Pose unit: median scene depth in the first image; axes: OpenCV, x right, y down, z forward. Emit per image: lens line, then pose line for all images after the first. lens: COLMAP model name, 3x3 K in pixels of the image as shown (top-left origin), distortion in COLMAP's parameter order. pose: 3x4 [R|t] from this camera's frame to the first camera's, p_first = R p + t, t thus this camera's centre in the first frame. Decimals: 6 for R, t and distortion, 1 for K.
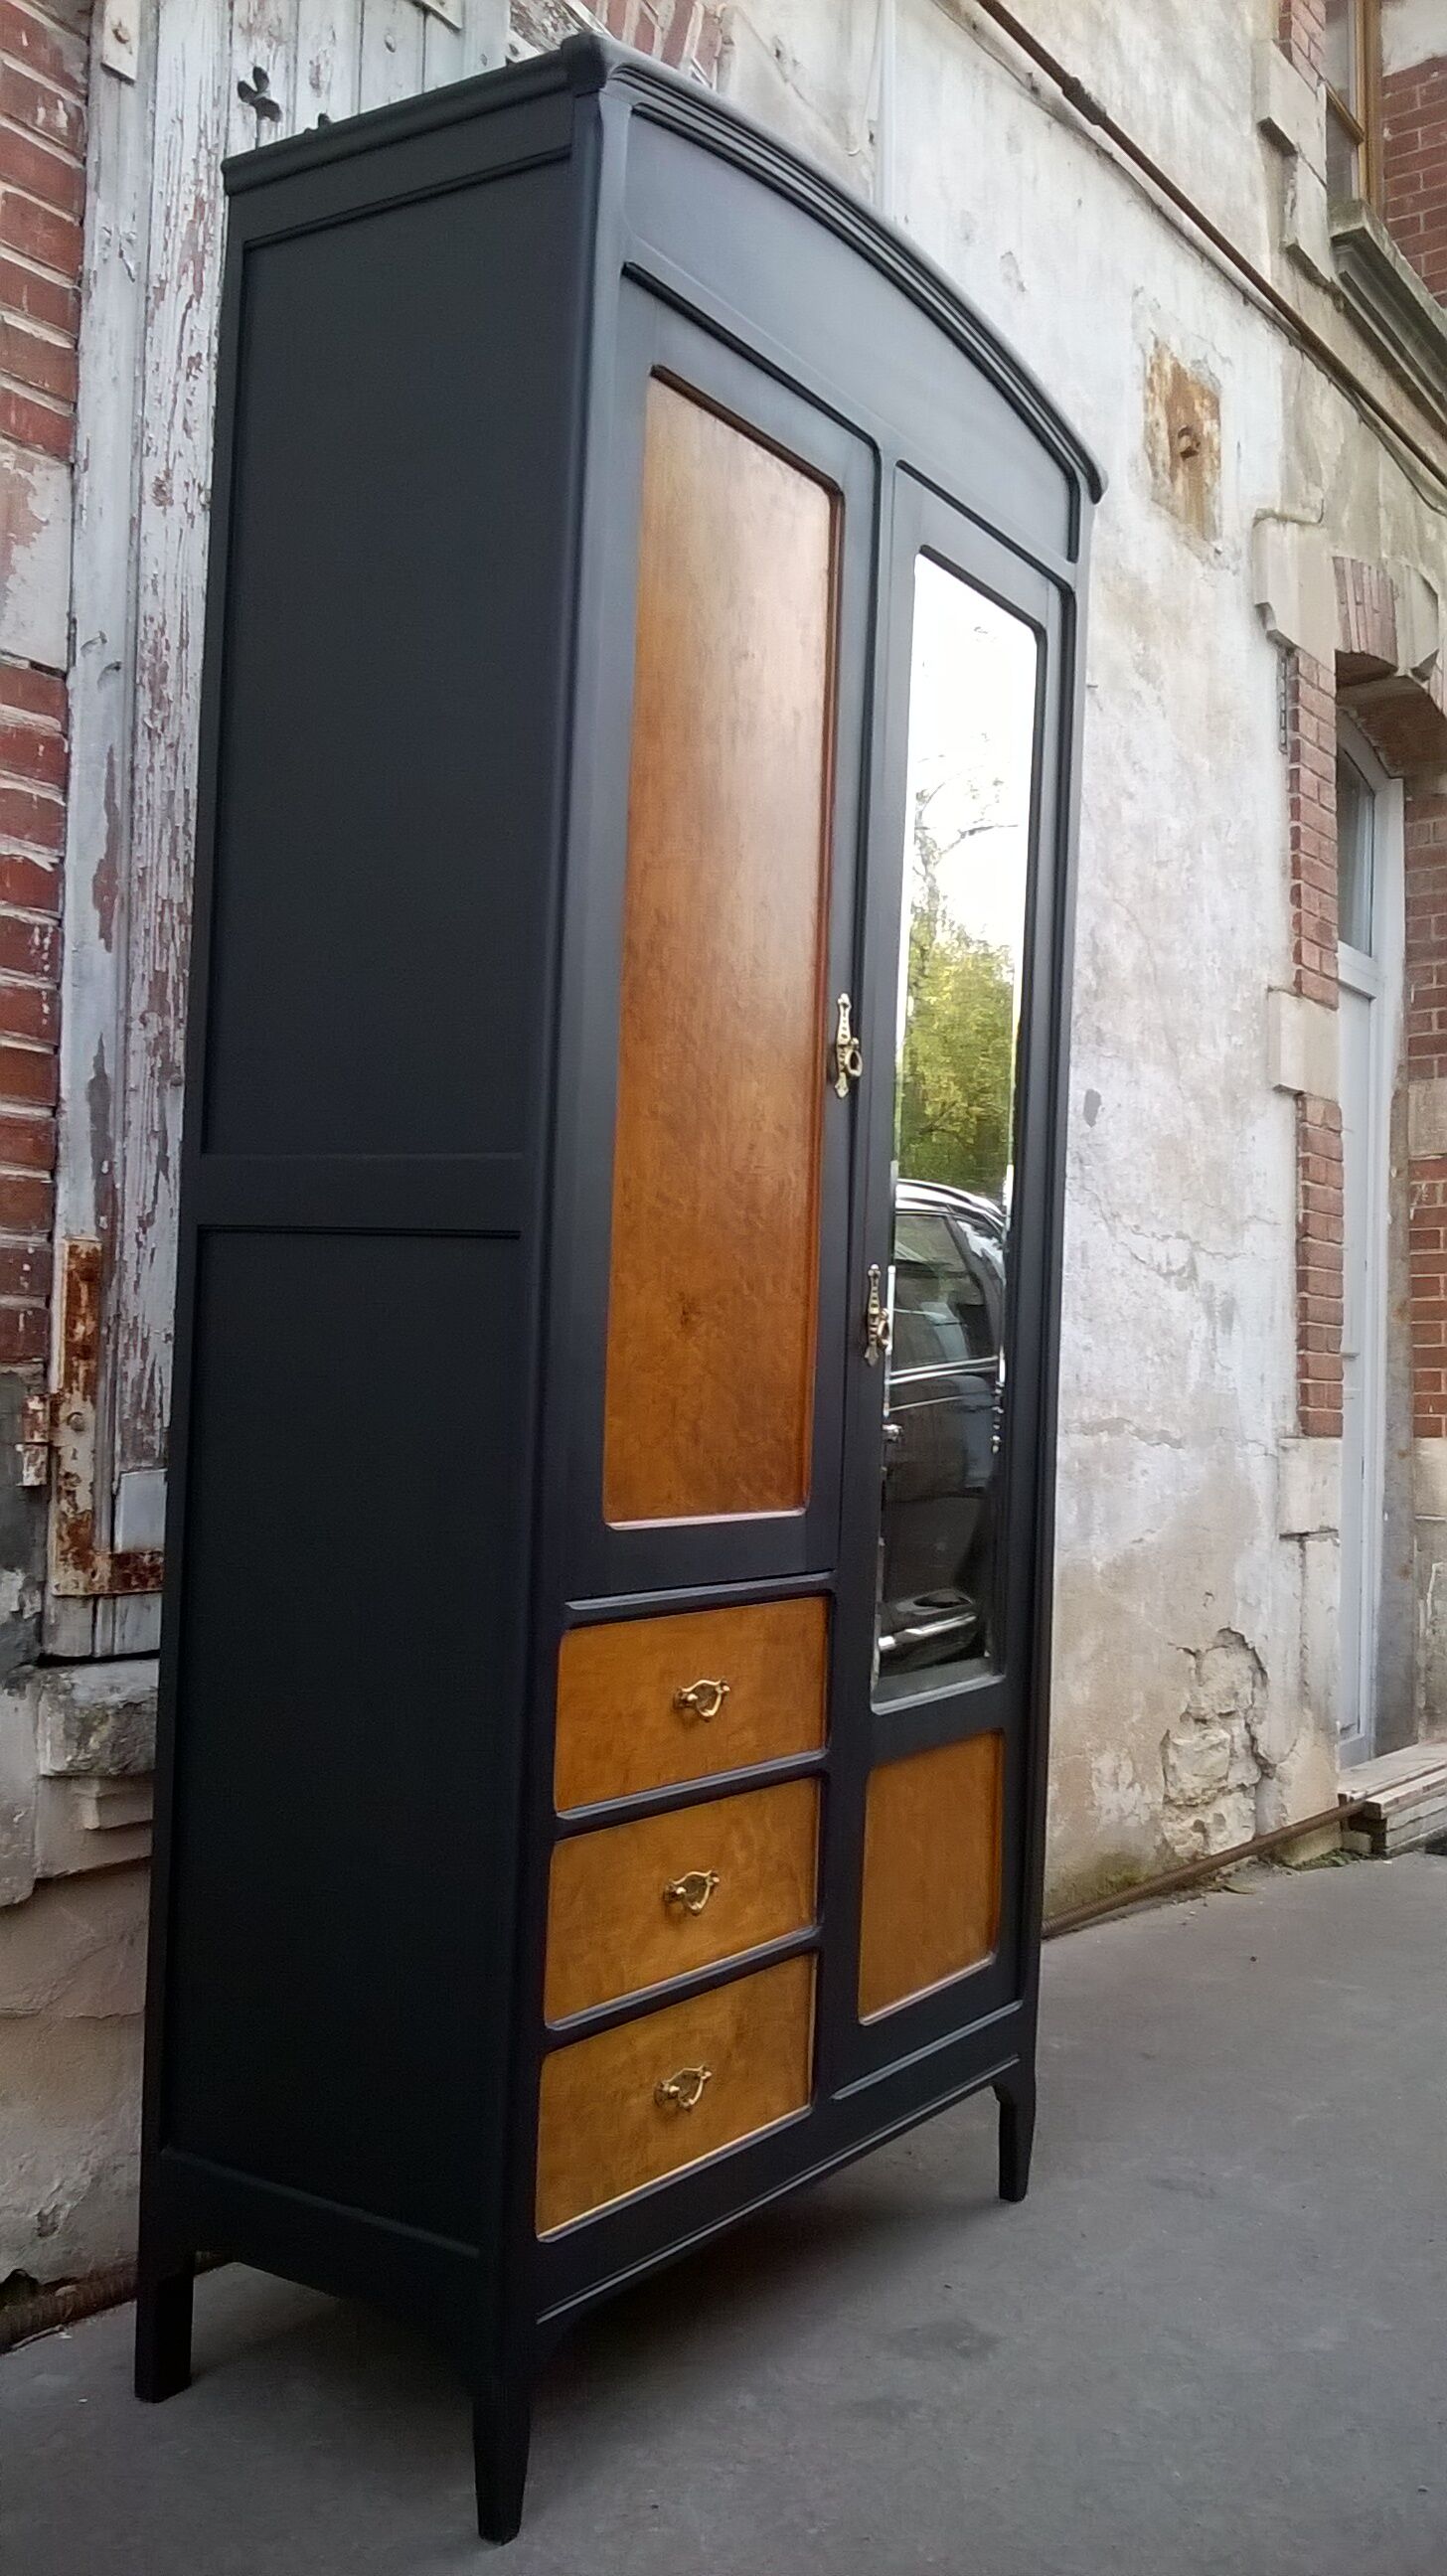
lens RADIAL K [[2272.8, 0, 743.1], [0, 2272.8, 1307.9], [0, 0, 1]] dist [0.038668, -0.161430]
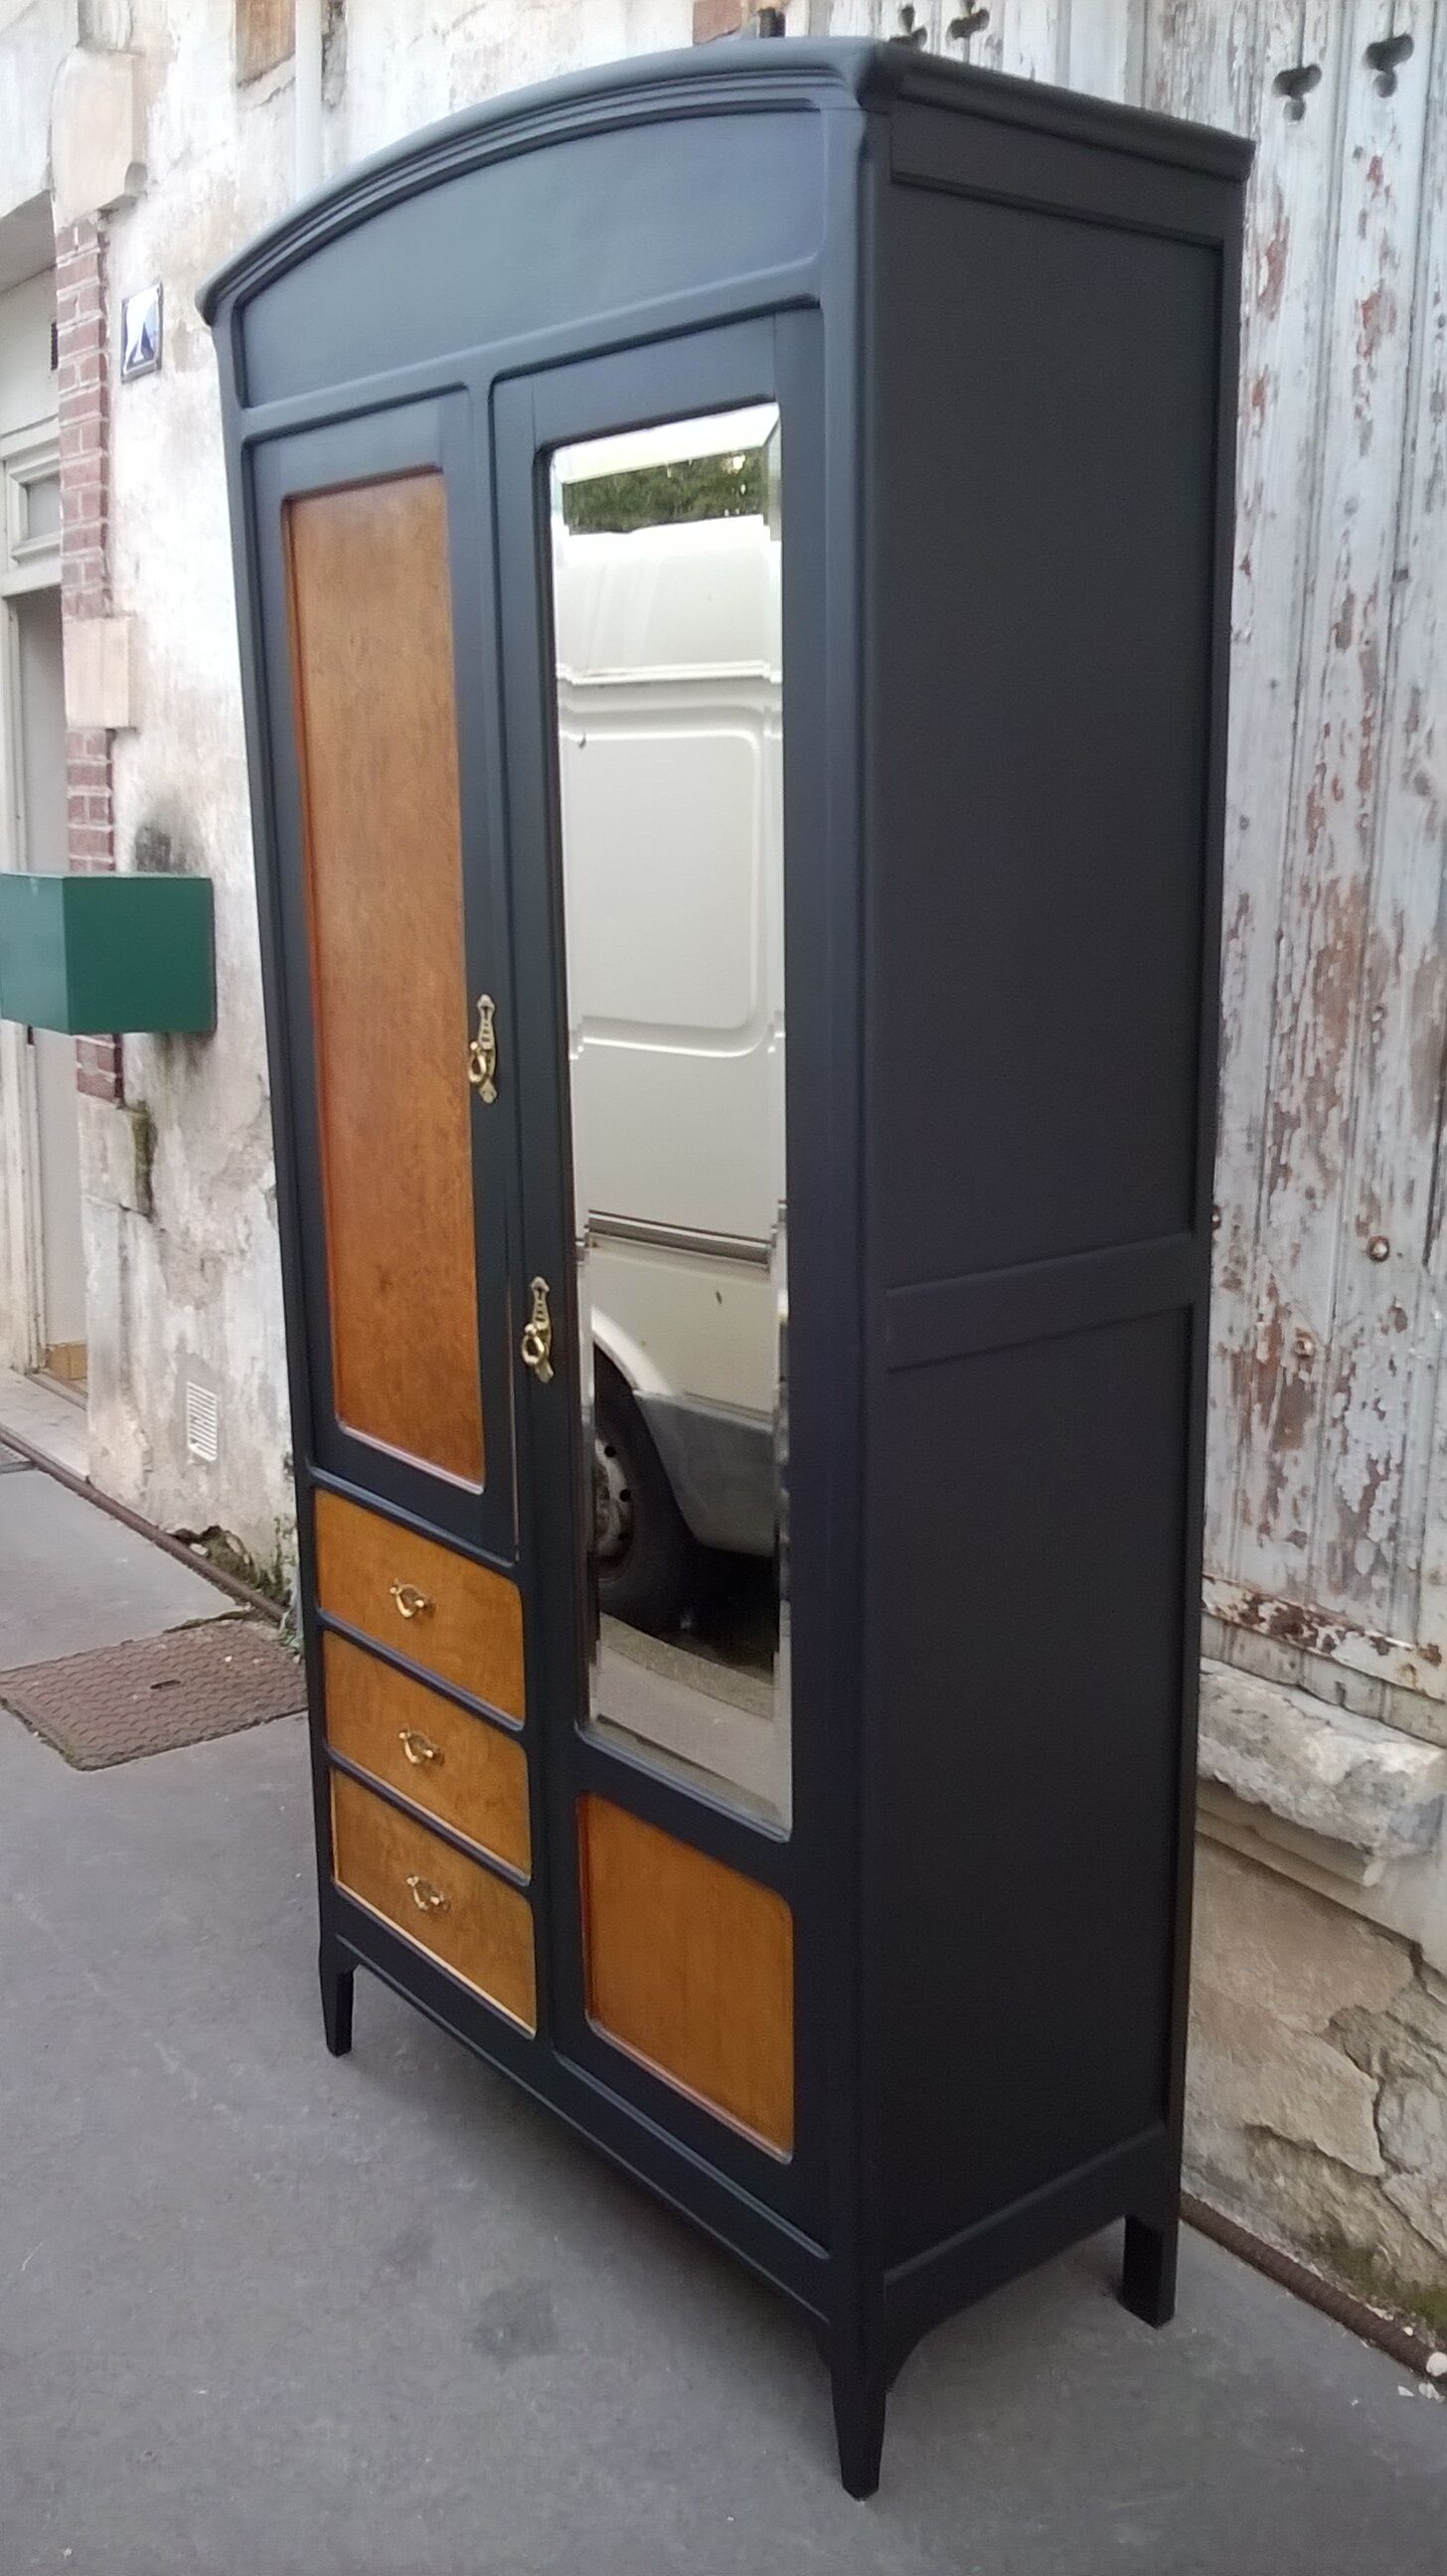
lens RADIAL K [[2272.8, 0, 715.4], [0, 2272.8, 1306.4], [0, 0, 1]] dist [0.038668, -0.161430]
pose [[-0.322768, 0.179399, -0.929321, 0.975537], [0.012682, 0.982604, 0.185280, -0.193205], [0.946393, 0.048017, -0.319428, 1.460635]]
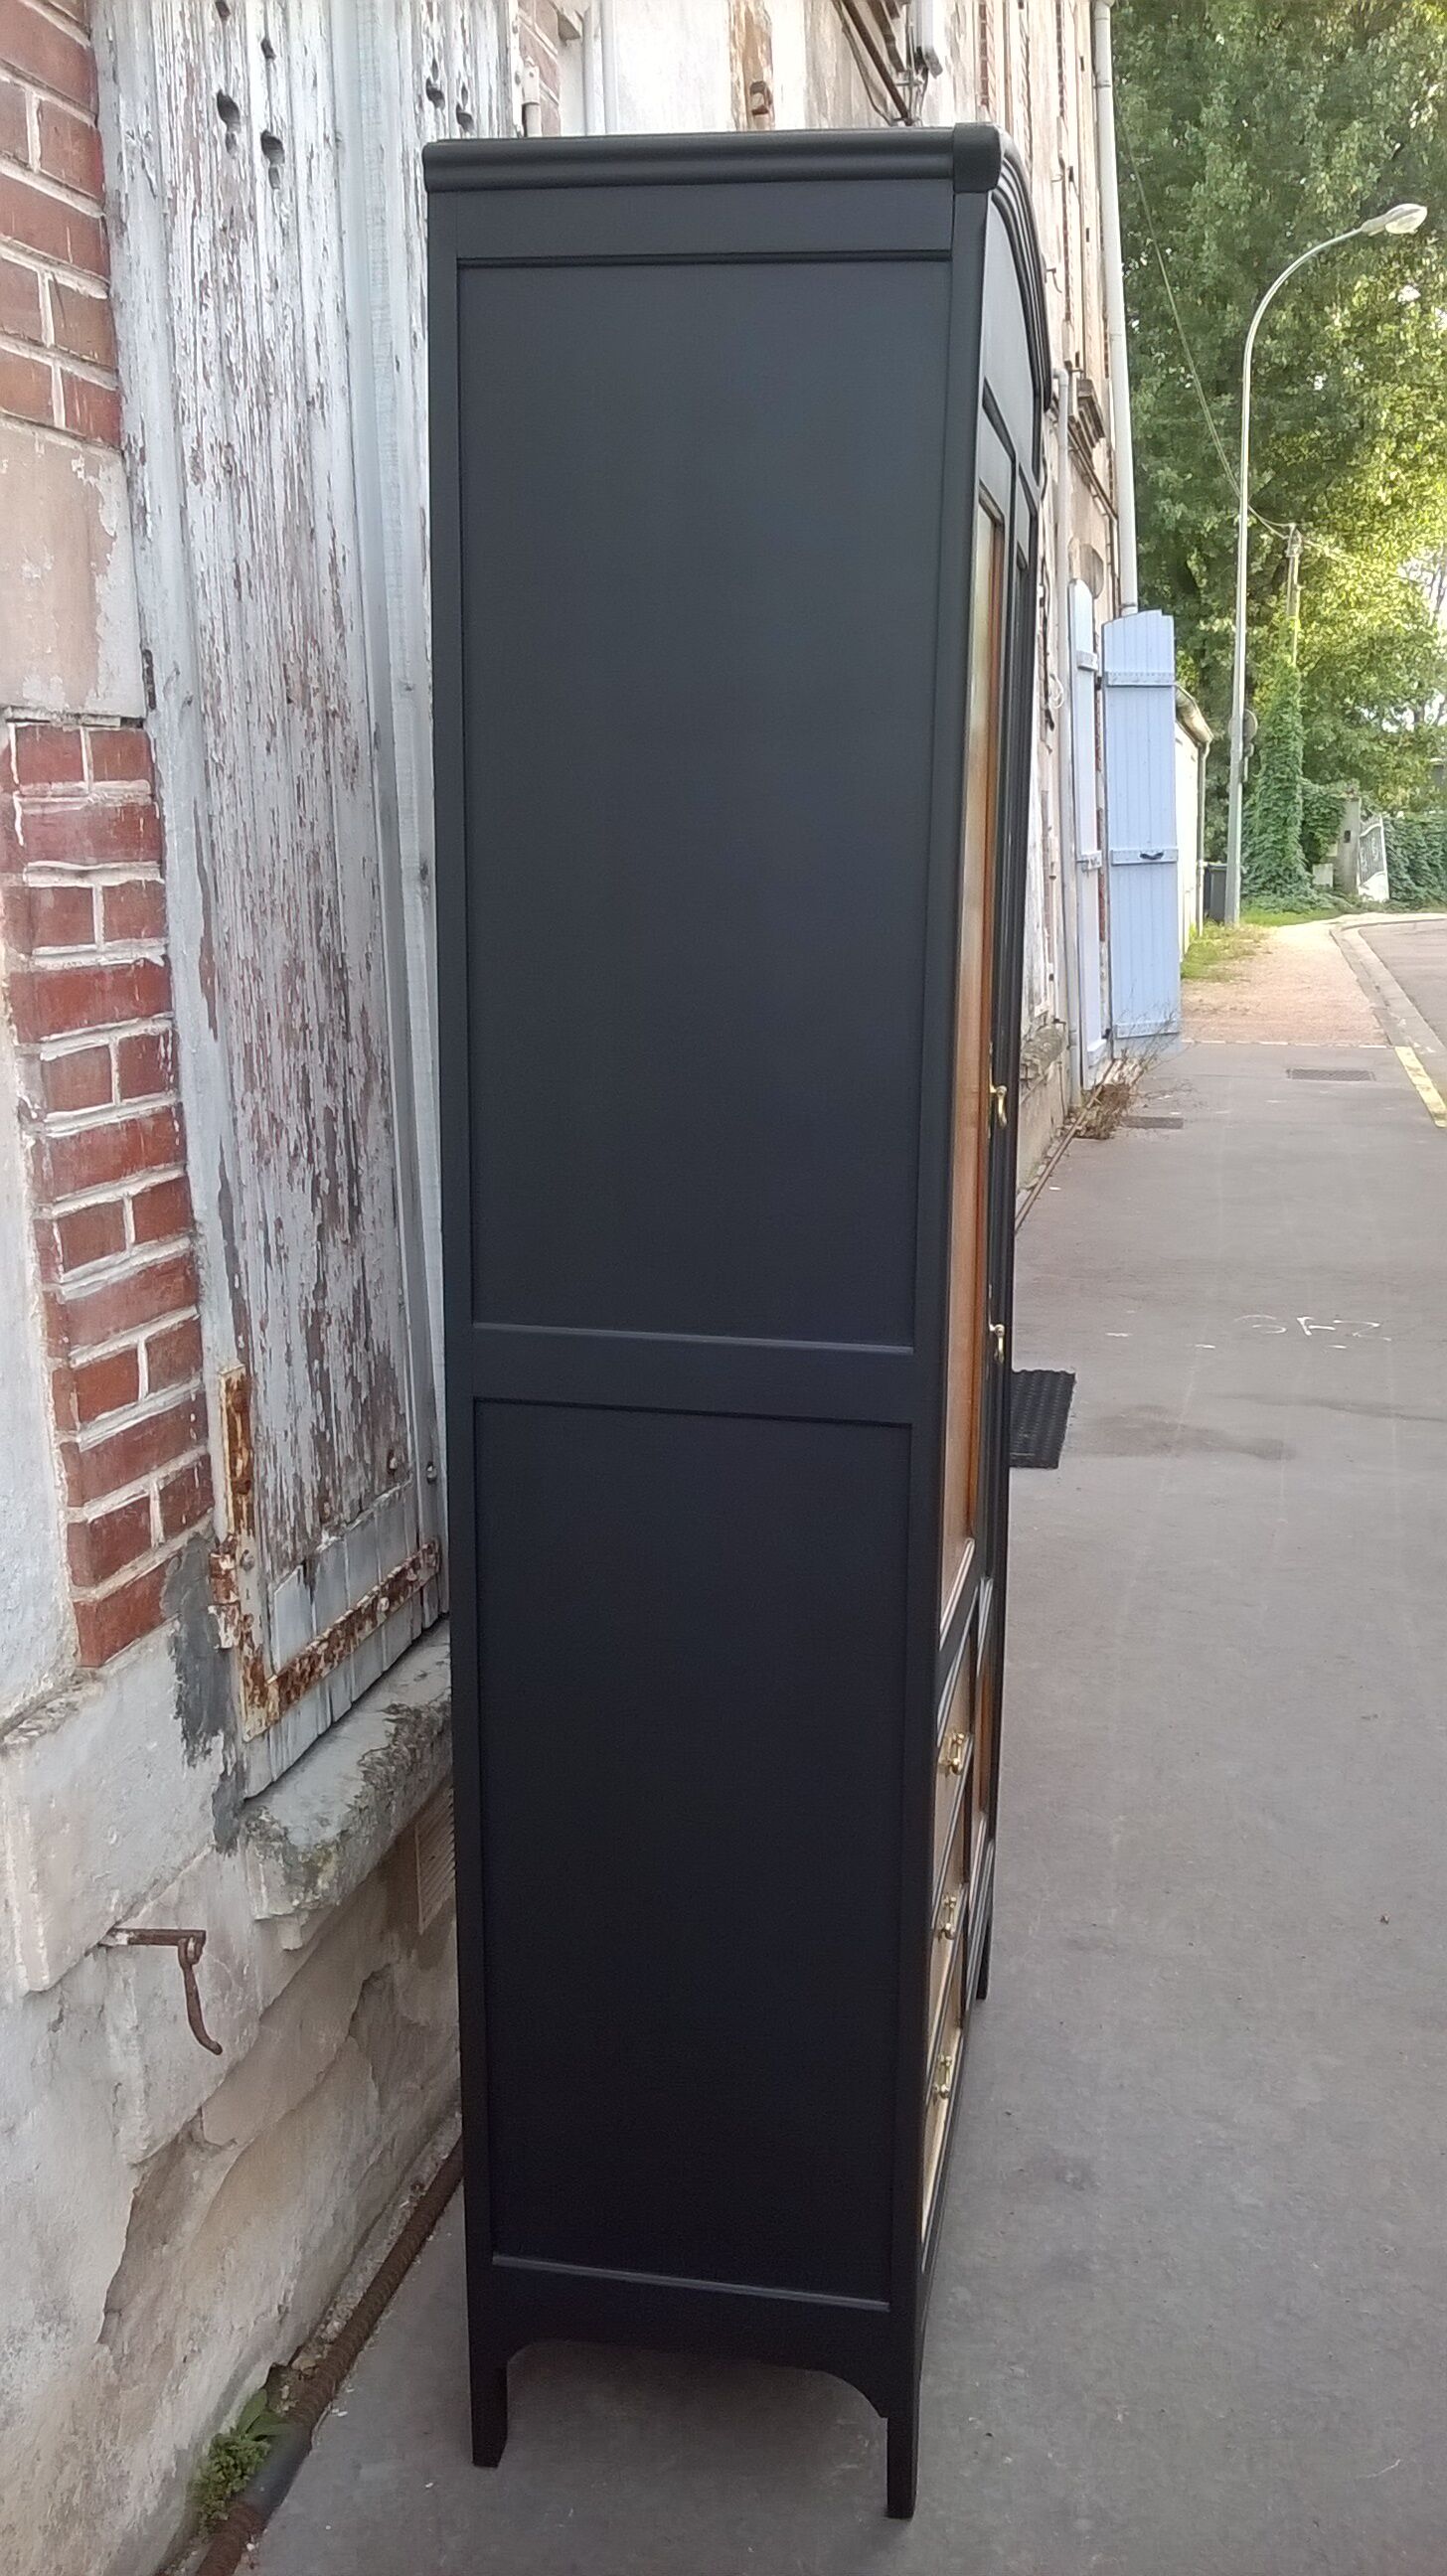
lens RADIAL K [[2272.8, 0, 722.2], [0, 2272.8, 1293.7], [0, 0, 1]] dist [0.038668, -0.161430]
pose [[0.921169, -0.121488, 0.369714, -0.470398], [0.024525, 0.966258, 0.256406, -0.305769], [-0.388389, -0.227126, 0.893066, 0.127999]]
